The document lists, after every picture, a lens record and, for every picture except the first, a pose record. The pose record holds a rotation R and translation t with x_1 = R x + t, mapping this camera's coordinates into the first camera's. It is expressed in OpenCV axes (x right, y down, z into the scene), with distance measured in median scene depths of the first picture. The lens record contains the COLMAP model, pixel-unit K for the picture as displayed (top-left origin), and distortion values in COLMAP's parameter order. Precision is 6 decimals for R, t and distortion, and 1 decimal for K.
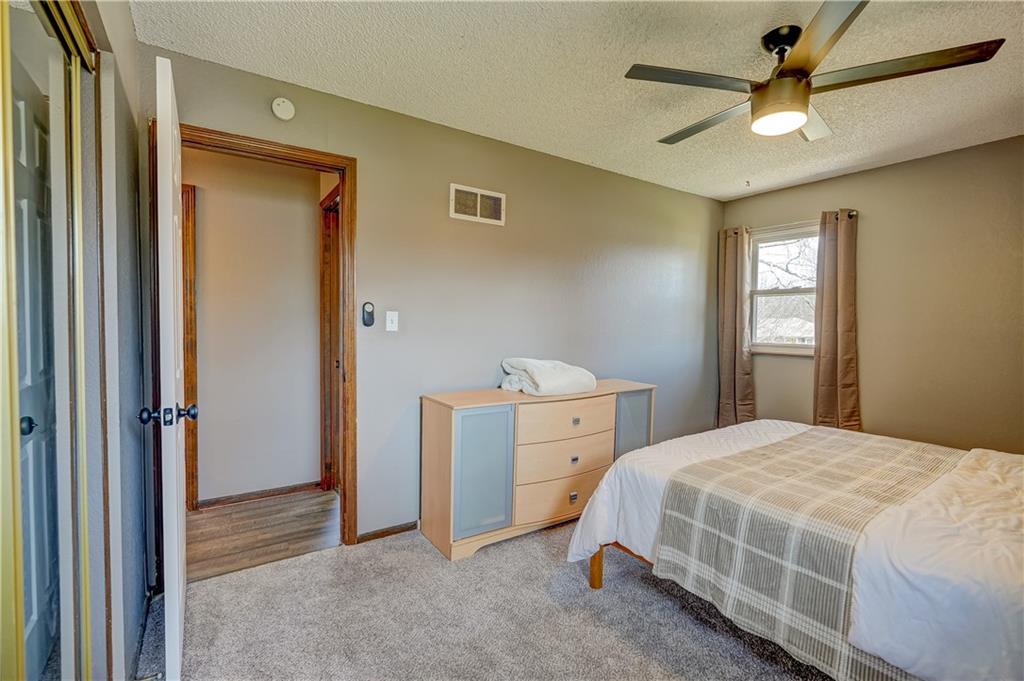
lens RADIAL K [[464.0, 0, 516.1], [0, 464.0, 338.1], [0, 0, 1]] dist [0.002933, 0.000016]
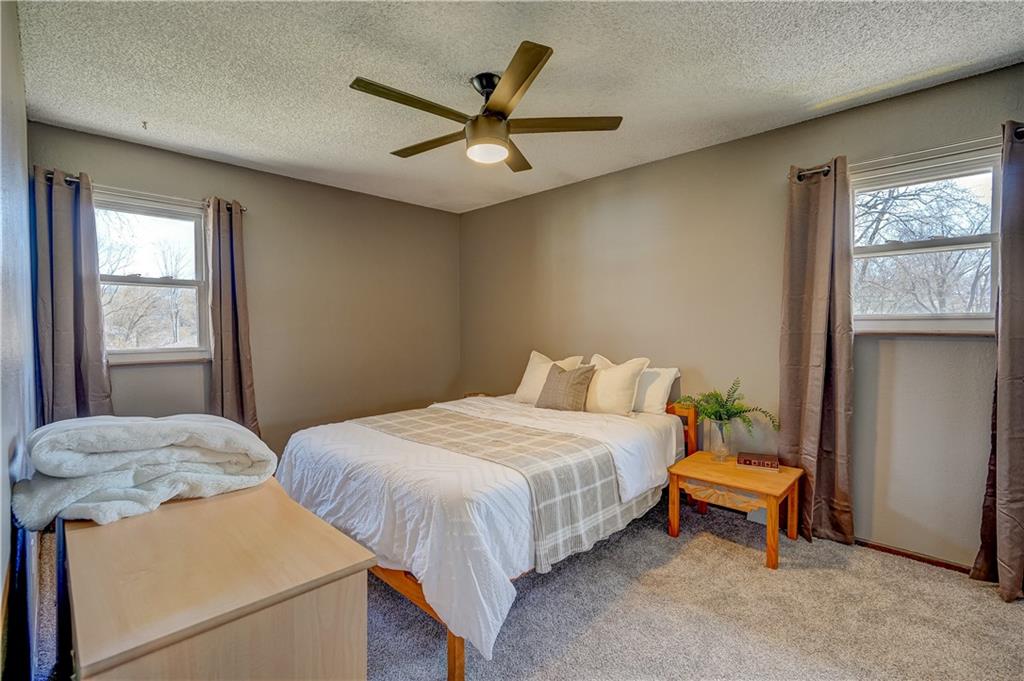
lens RADIAL K [[464.0, 0, 511.8], [0, 464.0, 337.5], [0, 0, 1]] dist [0.002933, 0.000016]
pose [[-0.193133, -0.035895, 0.980516, -0.405674], [0.032180, 0.998561, 0.042894, -0.028496], [-0.980645, 0.039837, -0.191700, 0.769148]]
